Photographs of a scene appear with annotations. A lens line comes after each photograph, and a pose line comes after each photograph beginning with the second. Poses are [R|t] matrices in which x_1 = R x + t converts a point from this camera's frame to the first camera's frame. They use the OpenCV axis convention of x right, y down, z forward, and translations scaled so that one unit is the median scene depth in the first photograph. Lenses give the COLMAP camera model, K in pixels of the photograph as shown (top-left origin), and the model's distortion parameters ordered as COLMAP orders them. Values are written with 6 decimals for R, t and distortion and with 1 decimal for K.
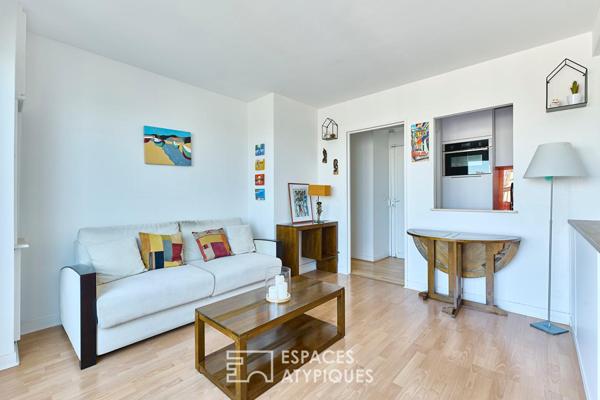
lens RADIAL K [[267.7, 0, 300.0], [0, 267.7, 200.0], [0, 0, 1]] dist [-0.000011, -0.000118]
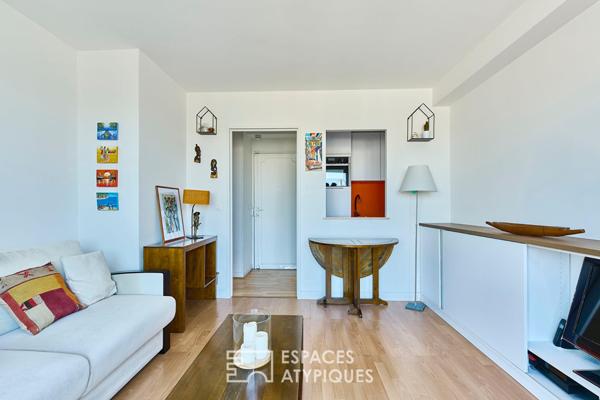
lens RADIAL K [[275.3, 0, 301.5], [0, 275.3, 205.1], [0, 0, 1]] dist [-0.001512, -0.000486]
pose [[0.760856, 0.004105, 0.648908, -0.255285], [0.003968, 0.999932, -0.010978, -0.003441], [-0.648908, 0.010927, 0.760788, 0.233583]]
